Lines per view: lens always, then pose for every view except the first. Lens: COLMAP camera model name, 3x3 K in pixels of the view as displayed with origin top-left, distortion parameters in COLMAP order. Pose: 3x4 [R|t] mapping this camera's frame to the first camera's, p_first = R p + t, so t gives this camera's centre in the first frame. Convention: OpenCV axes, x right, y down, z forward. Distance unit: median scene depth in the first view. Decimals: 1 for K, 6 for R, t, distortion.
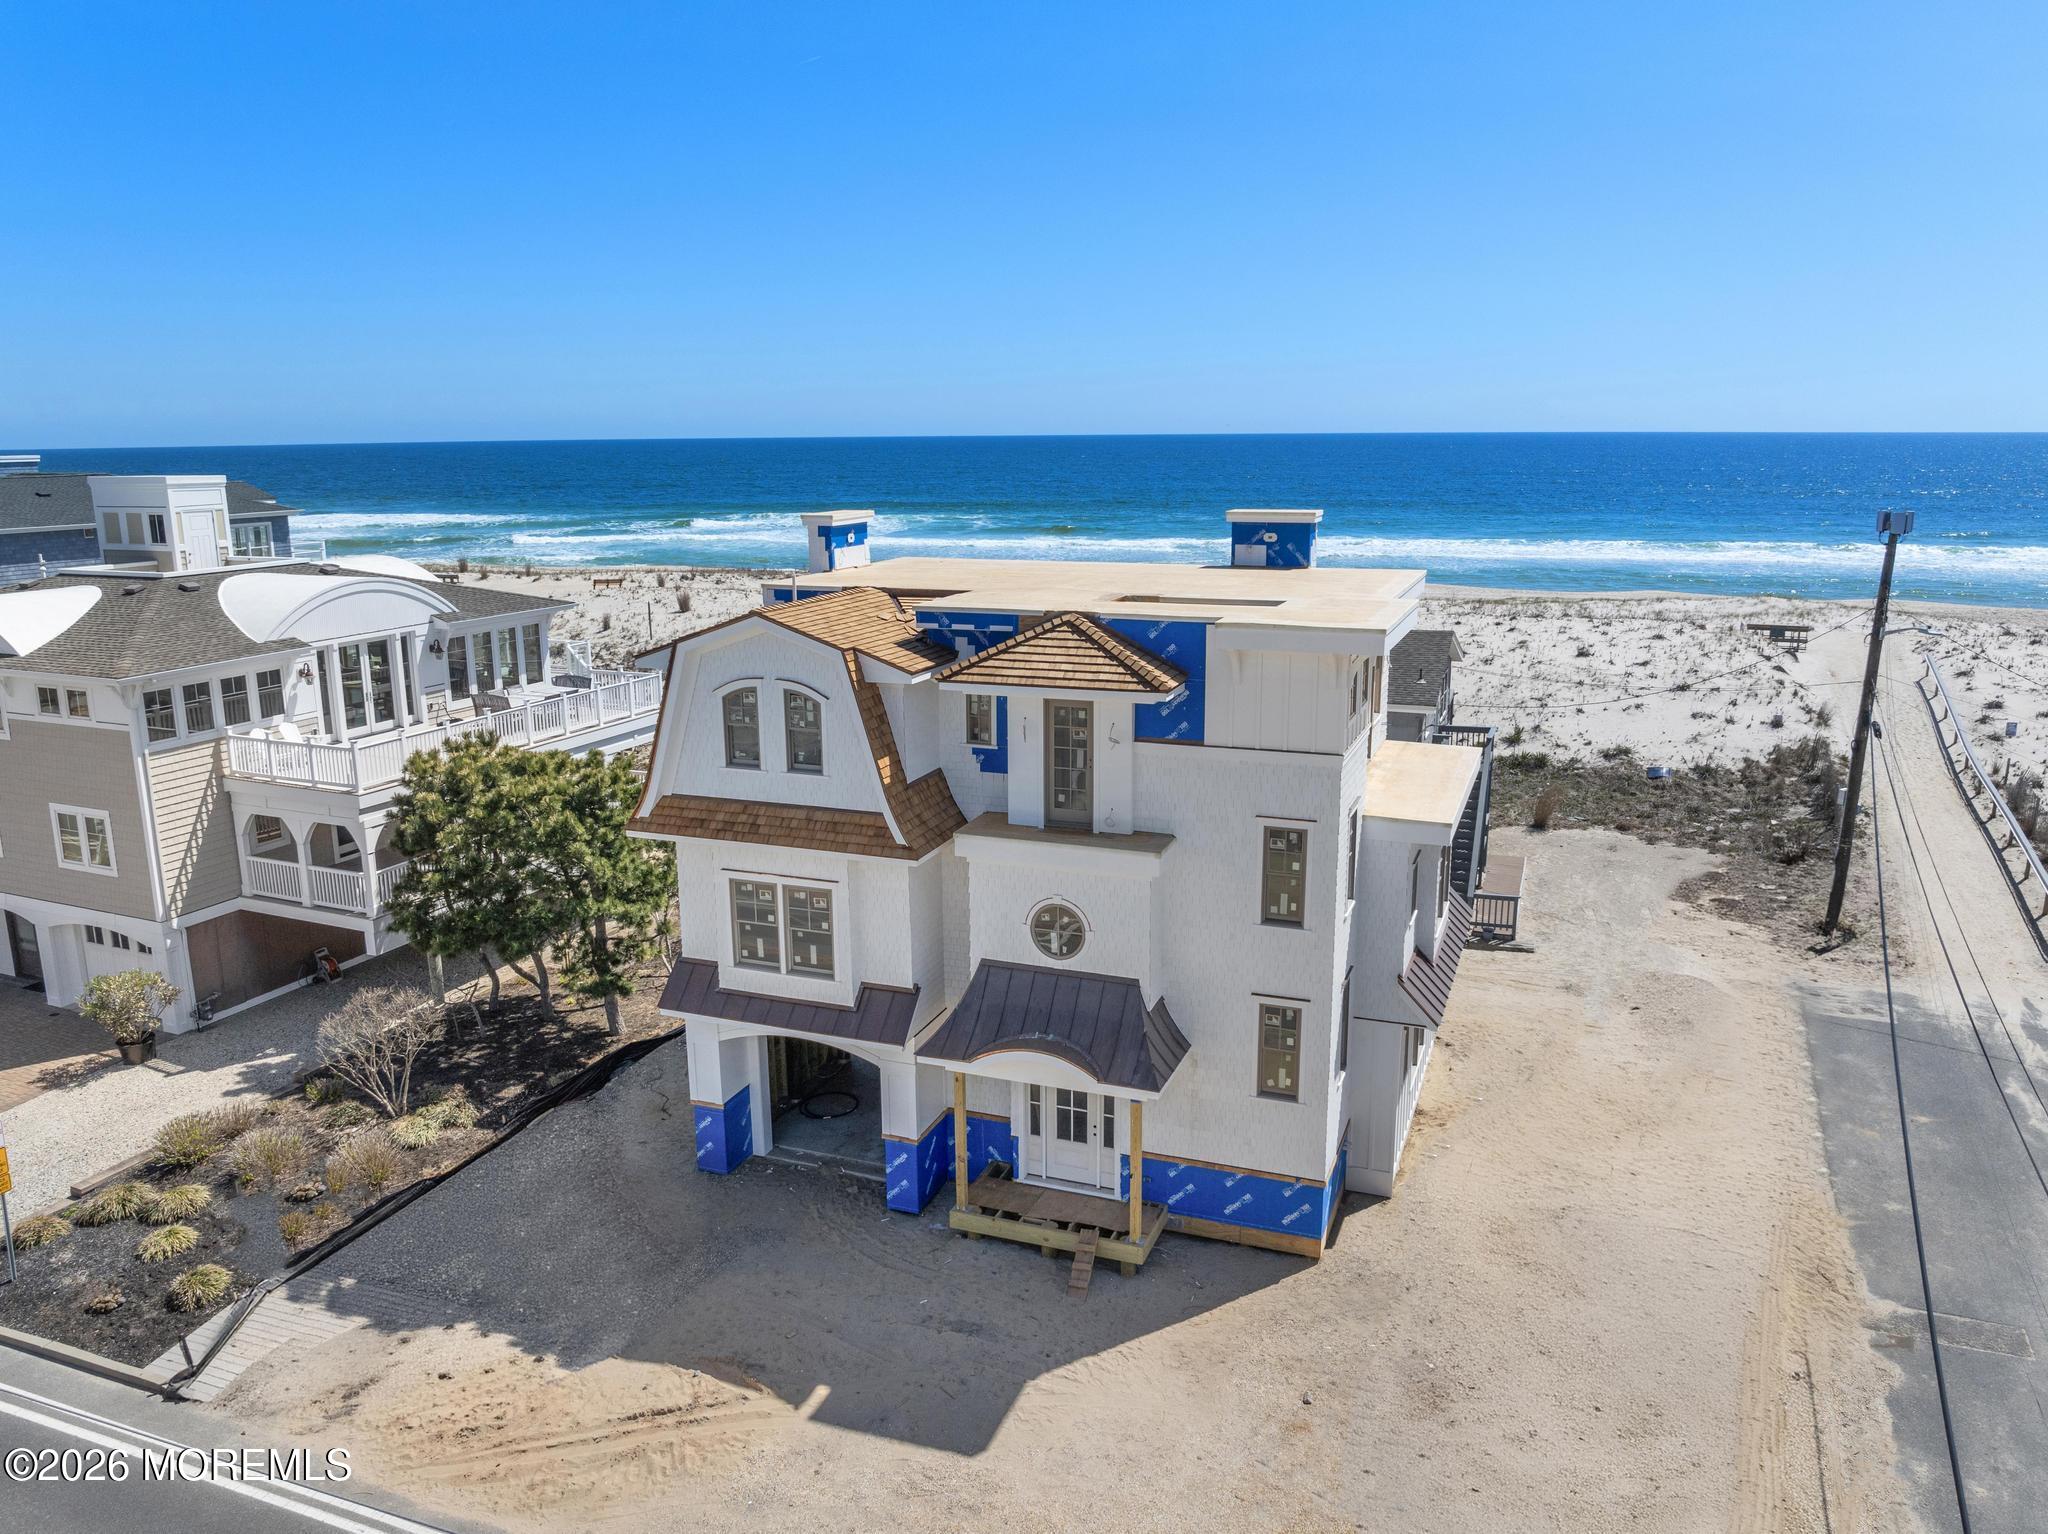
lens RADIAL K [[1488.9, 0, 1024.0], [0, 1488.9, 767.0], [0, 0, 1]] dist [-0.046414, 0.006185]
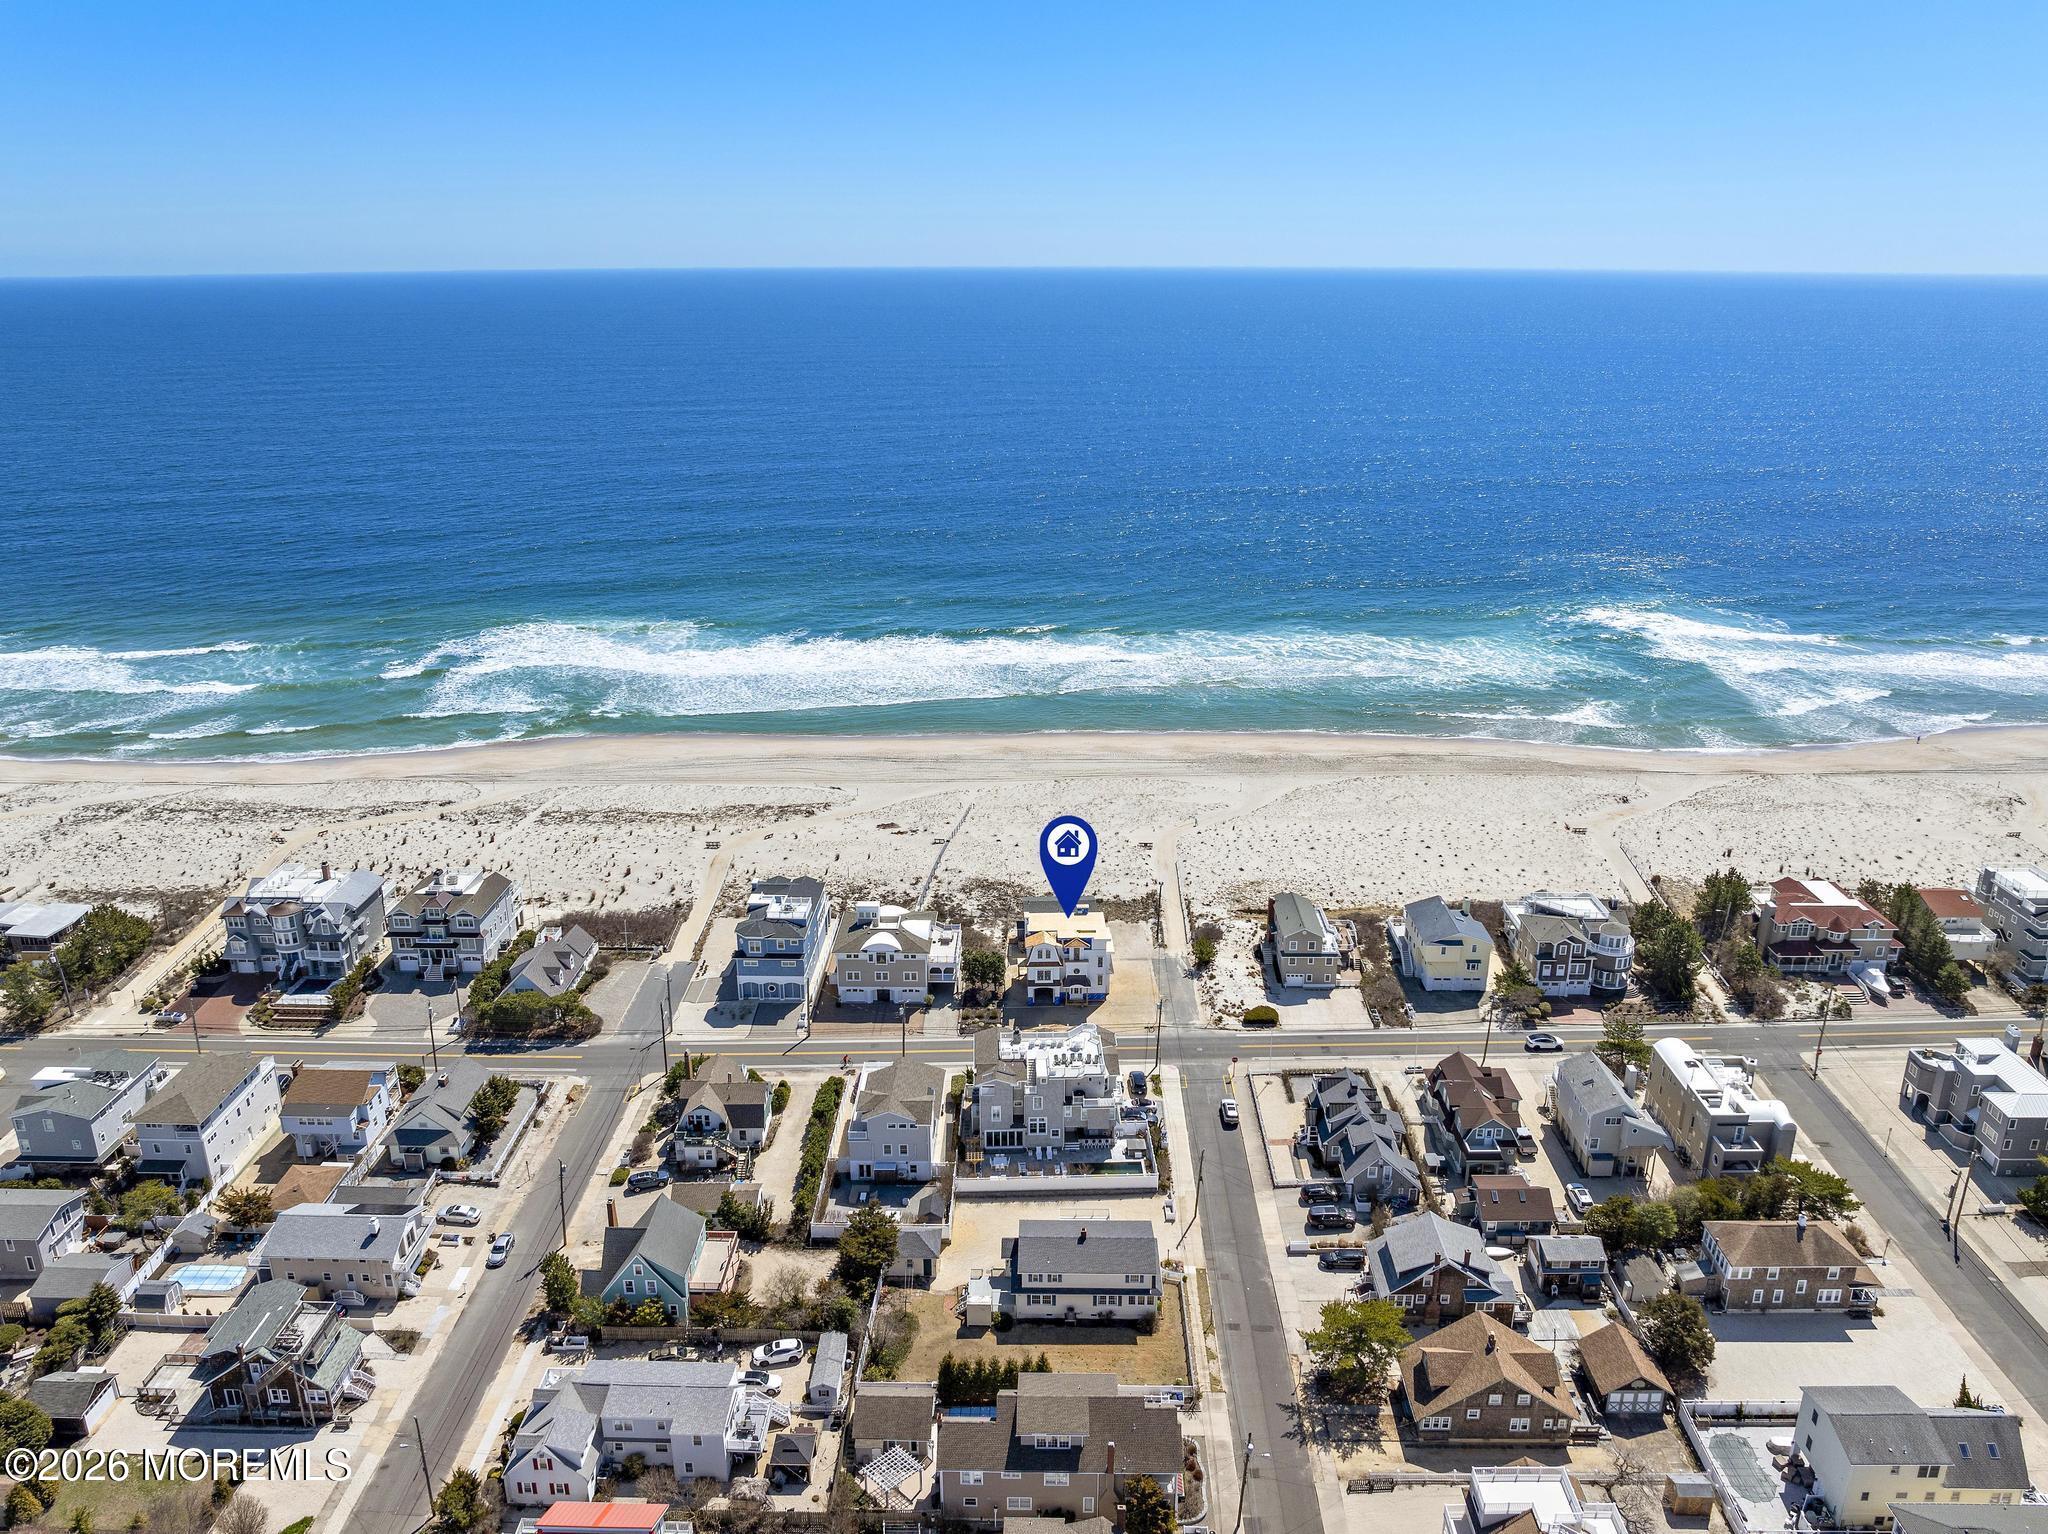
lens RADIAL K [[1488.9, 0, 1024.0], [0, 1488.9, 767.0], [0, 0, 1]] dist [-0.046414, 0.006185]
pose [[0.924395, -0.120967, 0.361748, -3.152960], [0.080775, 0.988952, 0.124293, -2.107070], [-0.372786, -0.085676, 0.923953, -6.628704]]
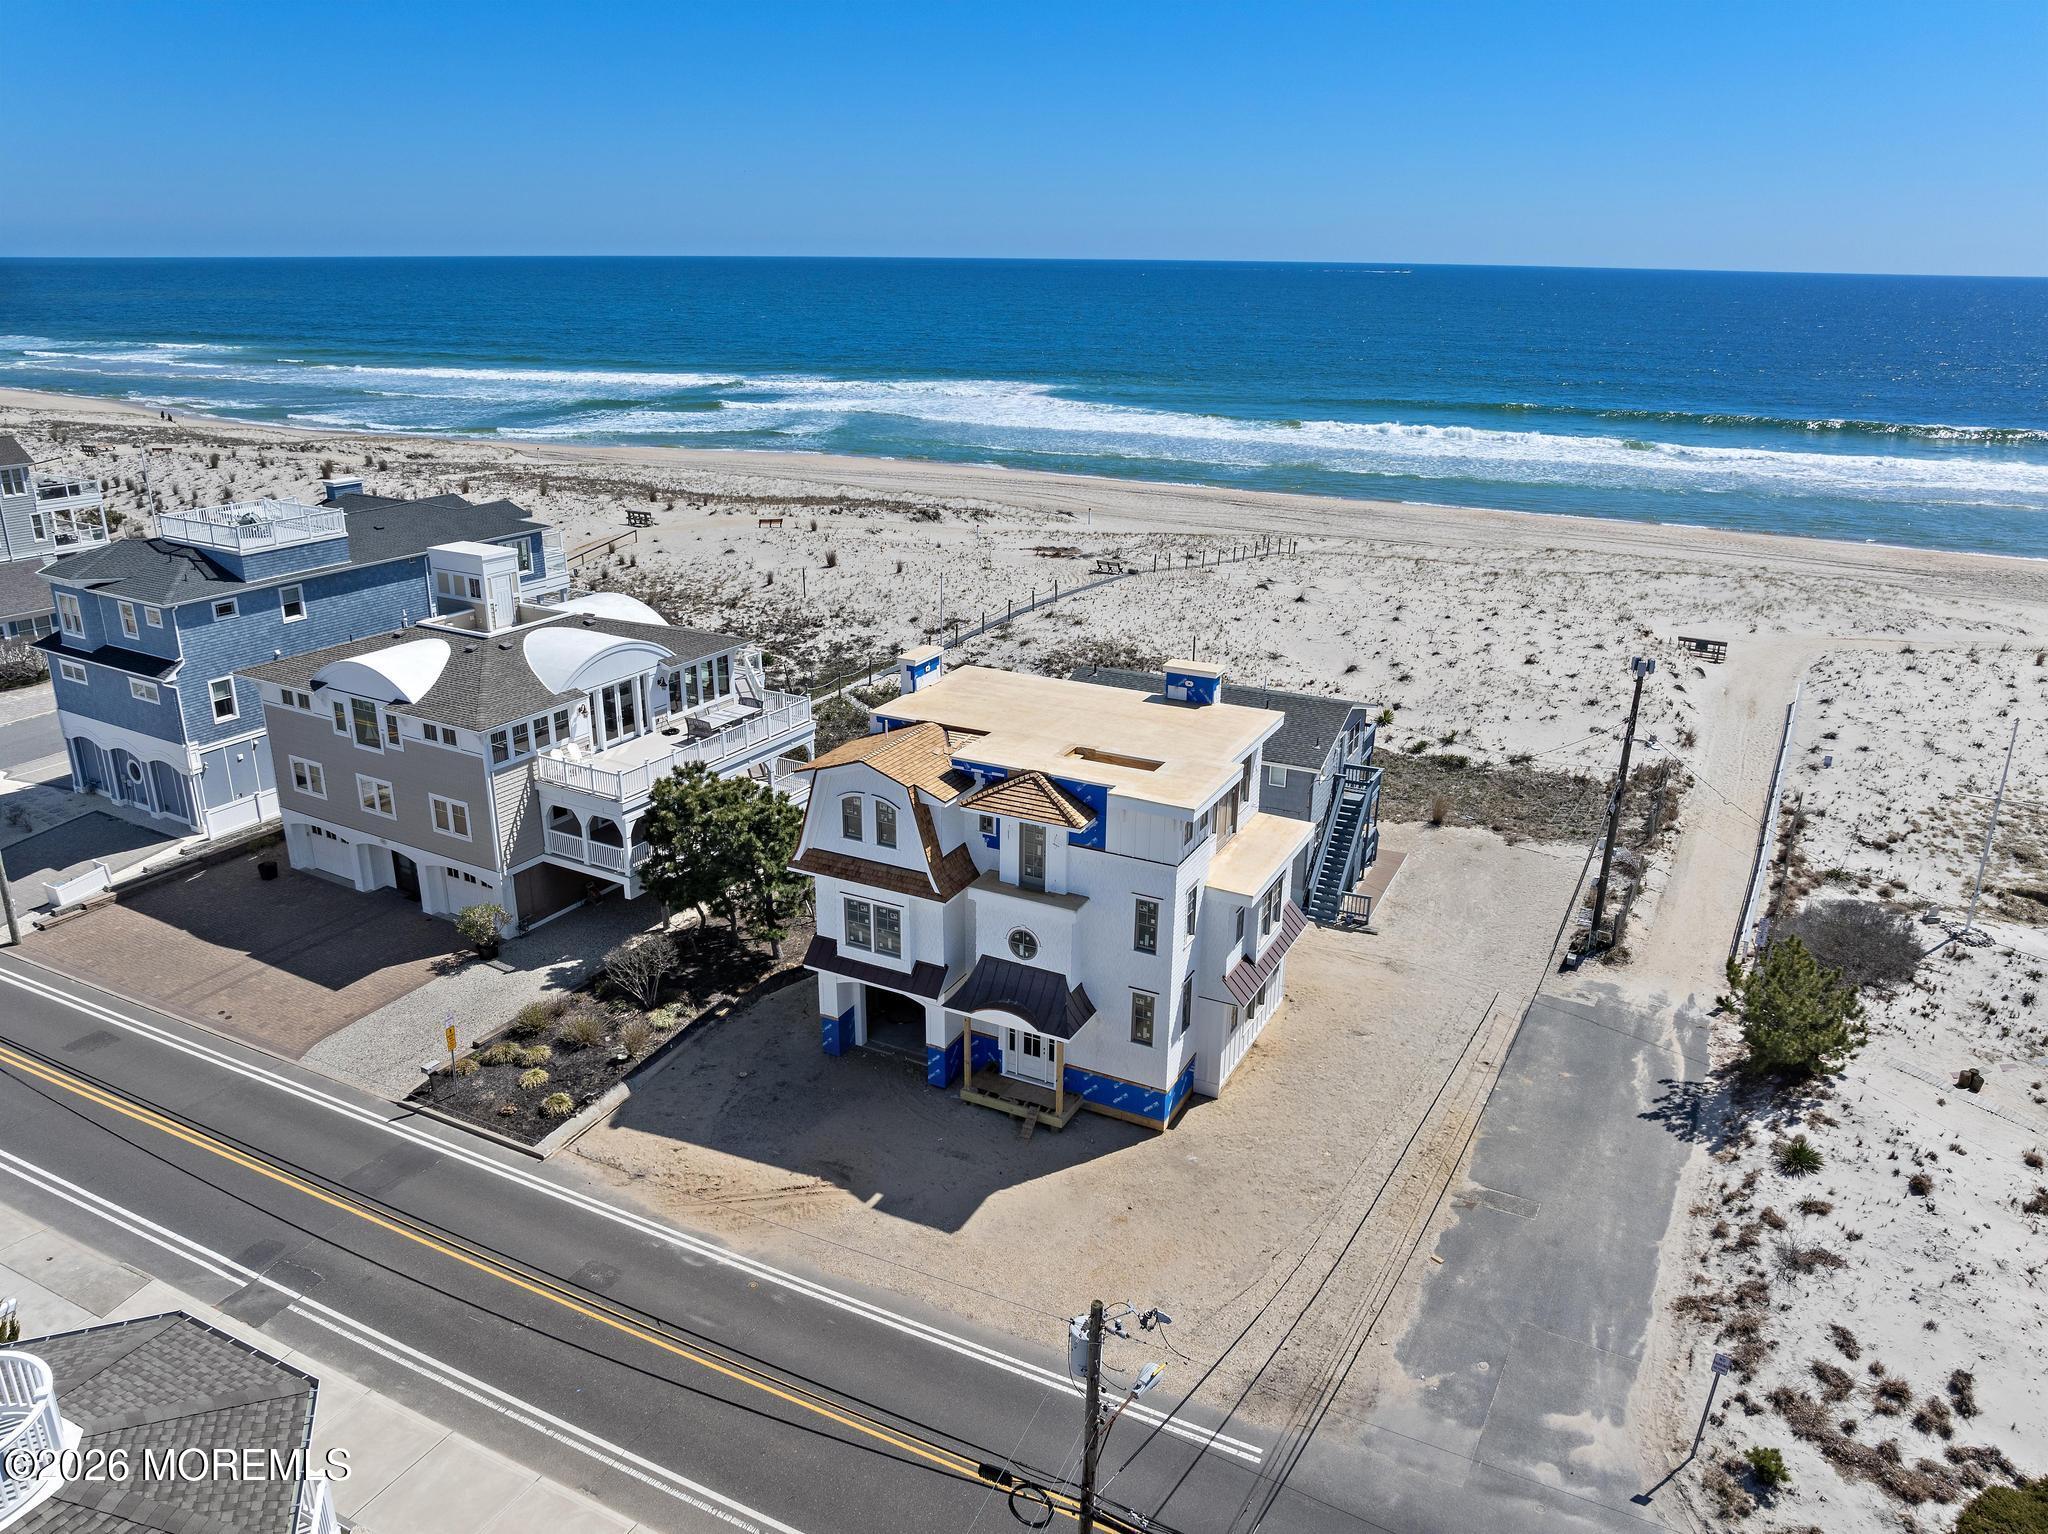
lens RADIAL K [[1457.4, 0, 1024.0], [0, 1457.4, 767.0], [0, 0, 1]] dist [-0.037692, 0.003543]
pose [[0.994535, 0.050274, -0.091501, 0.160095], [-0.038796, 0.991629, 0.123155, -0.292536], [0.096927, -0.118932, 0.988160, -0.650129]]
